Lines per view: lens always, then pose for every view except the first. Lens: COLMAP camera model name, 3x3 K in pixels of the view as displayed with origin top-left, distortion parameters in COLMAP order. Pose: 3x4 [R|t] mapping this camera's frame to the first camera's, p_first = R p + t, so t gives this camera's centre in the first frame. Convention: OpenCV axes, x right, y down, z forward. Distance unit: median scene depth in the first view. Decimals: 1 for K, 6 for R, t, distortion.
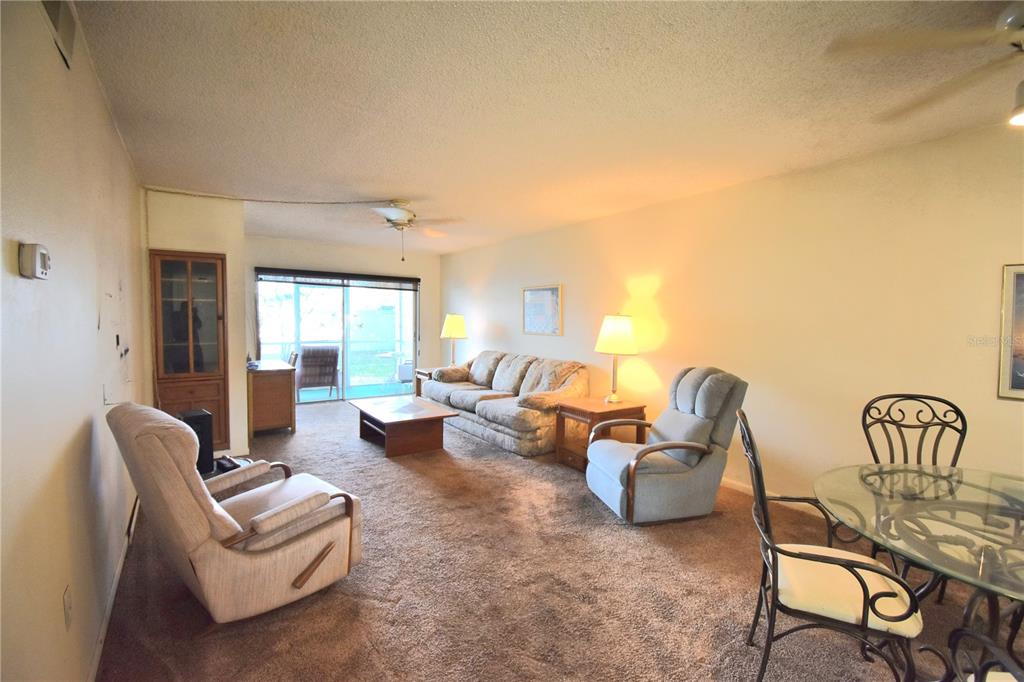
lens RADIAL K [[449.3, 0, 514.0], [0, 449.3, 337.3], [0, 0, 1]] dist [-0.019838, -0.003792]
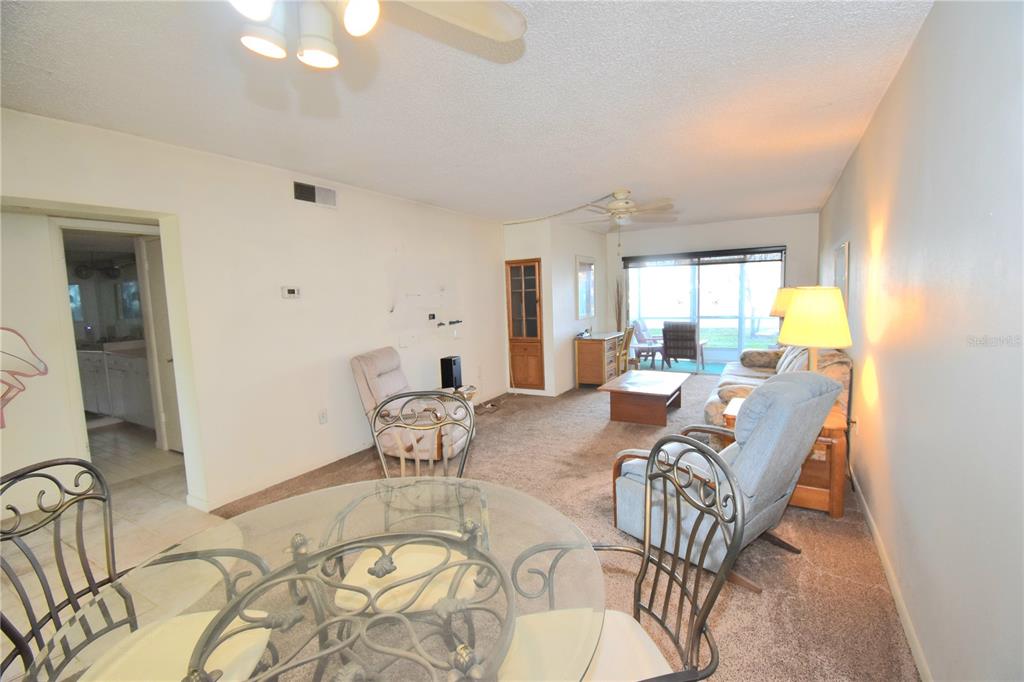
lens RADIAL K [[449.3, 0, 517.9], [0, 449.3, 338.9], [0, 0, 1]] dist [-0.019838, -0.003792]
pose [[0.403865, 0.058837, -0.912924, 0.817558], [-0.001883, 0.997981, 0.063486, -0.015602], [0.914817, -0.023921, 0.403161, 0.389945]]
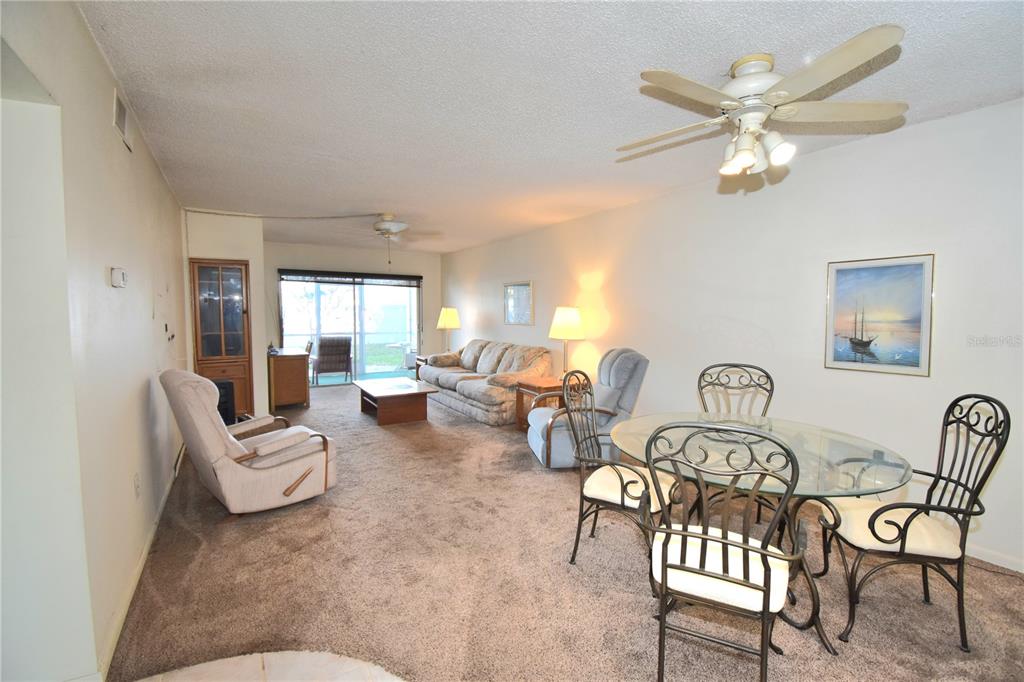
lens RADIAL K [[449.3, 0, 518.3], [0, 449.3, 339.7], [0, 0, 1]] dist [-0.019838, -0.003792]
pose [[0.998102, -0.004329, -0.061429, 0.210874], [0.005404, 0.999835, 0.017352, 0.019708], [0.061343, -0.017651, 0.997961, -0.233400]]
